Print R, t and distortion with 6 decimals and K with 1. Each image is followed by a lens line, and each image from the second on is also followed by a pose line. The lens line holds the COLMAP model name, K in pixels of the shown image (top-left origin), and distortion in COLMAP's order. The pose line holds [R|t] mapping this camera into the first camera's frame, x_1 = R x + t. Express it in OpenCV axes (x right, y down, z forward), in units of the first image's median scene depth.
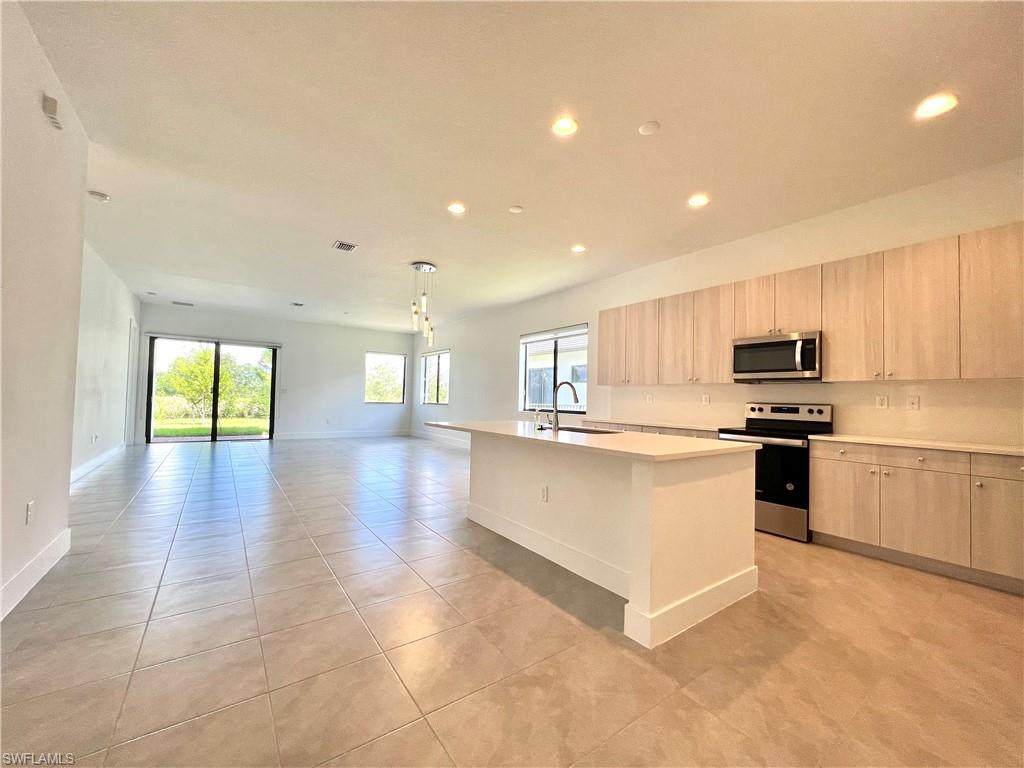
lens RADIAL K [[409.1, 0, 511.2], [0, 409.1, 385.2], [0, 0, 1]] dist [-0.000590, -0.000043]
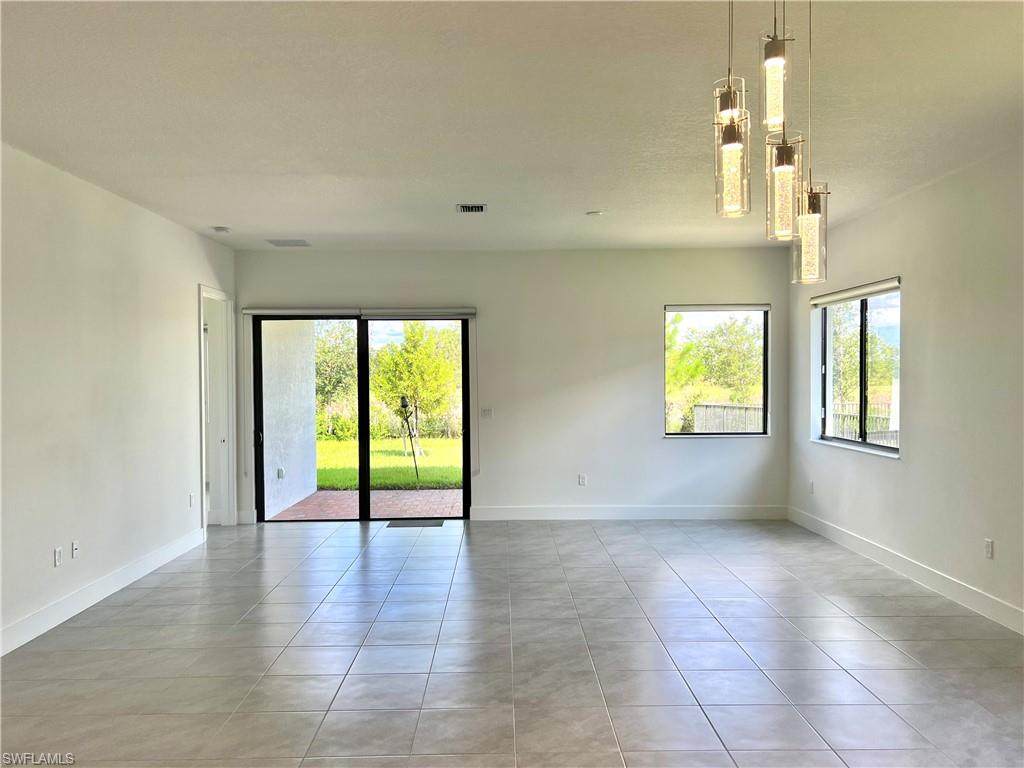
lens RADIAL K [[763.4, 0, 508.7], [0, 763.4, 385.6], [0, 0, 1]] dist [0.053992, 0.000096]
pose [[0.817233, -0.022846, -0.575854, -0.060550], [0.044654, 0.998720, 0.023748, -0.036958], [0.574574, -0.045122, 0.817208, 0.366827]]
